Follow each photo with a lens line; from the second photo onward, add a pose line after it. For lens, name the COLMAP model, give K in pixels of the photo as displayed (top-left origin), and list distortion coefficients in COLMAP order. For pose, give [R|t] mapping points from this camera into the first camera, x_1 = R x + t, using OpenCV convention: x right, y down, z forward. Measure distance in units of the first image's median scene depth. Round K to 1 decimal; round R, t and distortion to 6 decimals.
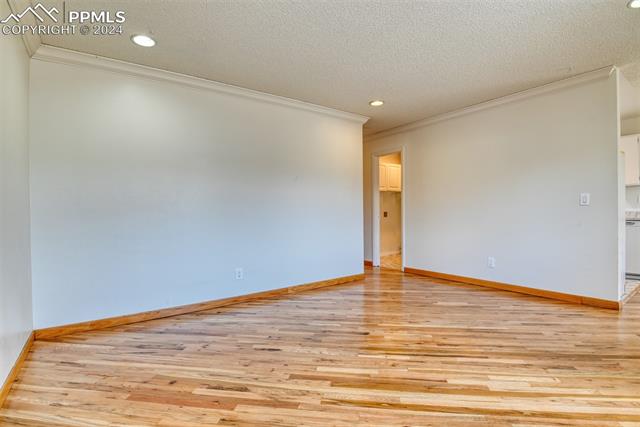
lens RADIAL K [[314.7, 0, 323.4], [0, 314.7, 215.0], [0, 0, 1]] dist [-0.026881, -0.001290]
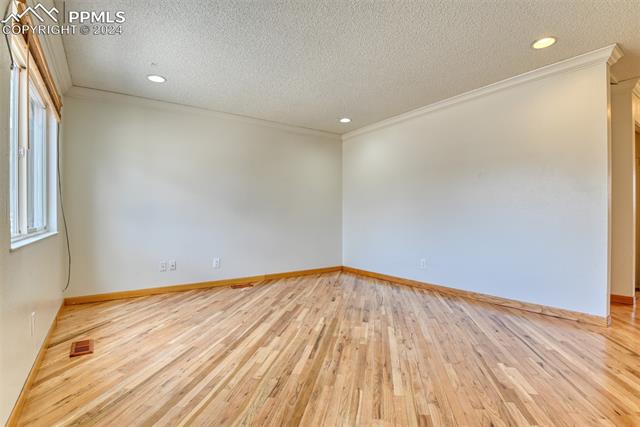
lens RADIAL K [[310.3, 0, 320.0], [0, 310.3, 213.5], [0, 0, 1]] dist [-0.036388, -0.000206]
pose [[-0.024952, 0.008312, -0.999654, 1.351108], [-0.003433, 0.999959, 0.008400, -0.020638], [0.999683, 0.003642, -0.024922, 0.933147]]
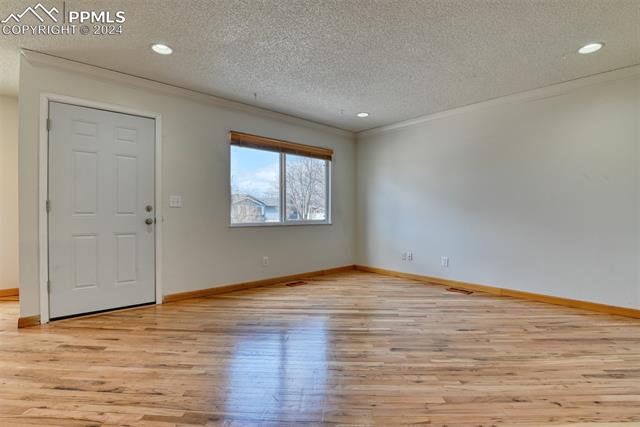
lens RADIAL K [[314.7, 0, 323.4], [0, 314.7, 215.0], [0, 0, 1]] dist [-0.026881, -0.001290]
pose [[-0.994359, 0.015043, -0.104993, 0.456218], [0.013368, 0.999772, 0.016642, -0.023777], [0.105219, 0.015144, -0.994334, 2.011321]]
